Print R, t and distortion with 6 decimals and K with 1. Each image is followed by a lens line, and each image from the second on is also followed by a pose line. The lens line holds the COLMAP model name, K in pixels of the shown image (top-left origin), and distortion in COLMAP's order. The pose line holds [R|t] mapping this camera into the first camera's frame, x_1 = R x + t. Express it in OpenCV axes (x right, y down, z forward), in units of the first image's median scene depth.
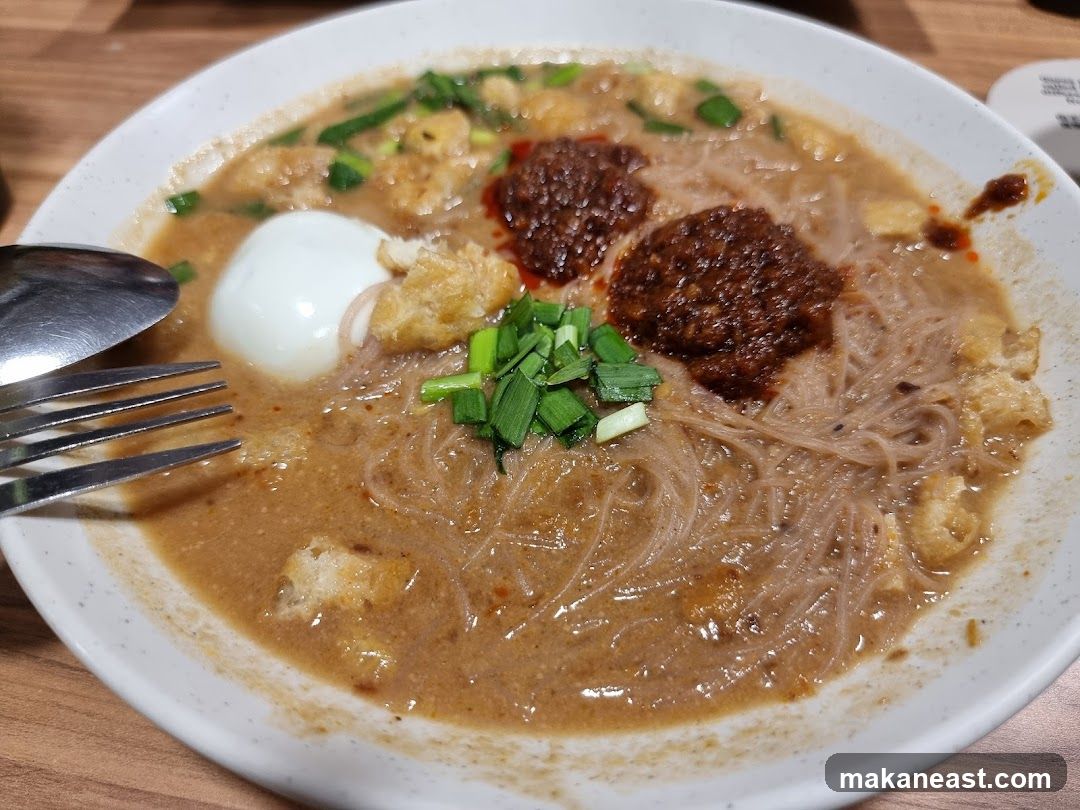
lens RADIAL K [[766.2, 0, 540.0], [0, 766.2, 405.0], [0, 0, 1]] dist [-0.055611, -0.002257]
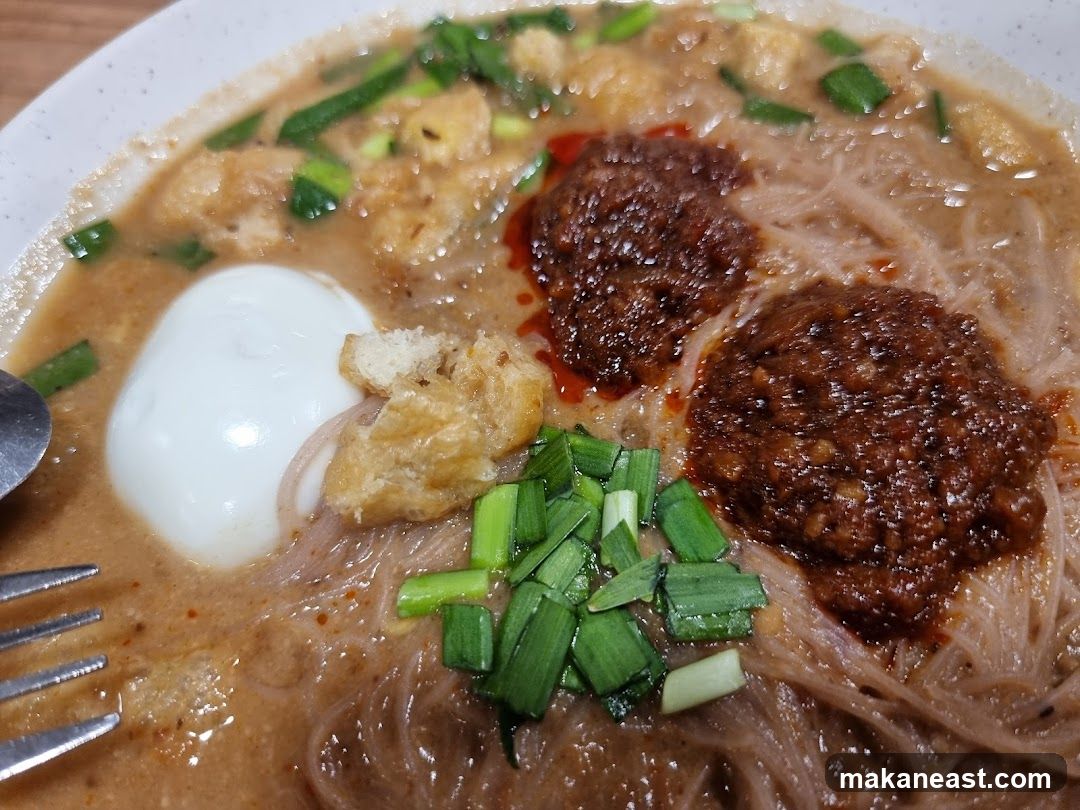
lens RADIAL K [[766.2, 0, 540.0], [0, 766.2, 405.0], [0, 0, 1]] dist [-0.055611, -0.002257]
pose [[0.997464, 0.025790, -0.066340, 0.006184], [-0.015367, 0.988095, 0.153072, -0.248010], [0.069498, -0.151665, 0.985986, 0.326276]]
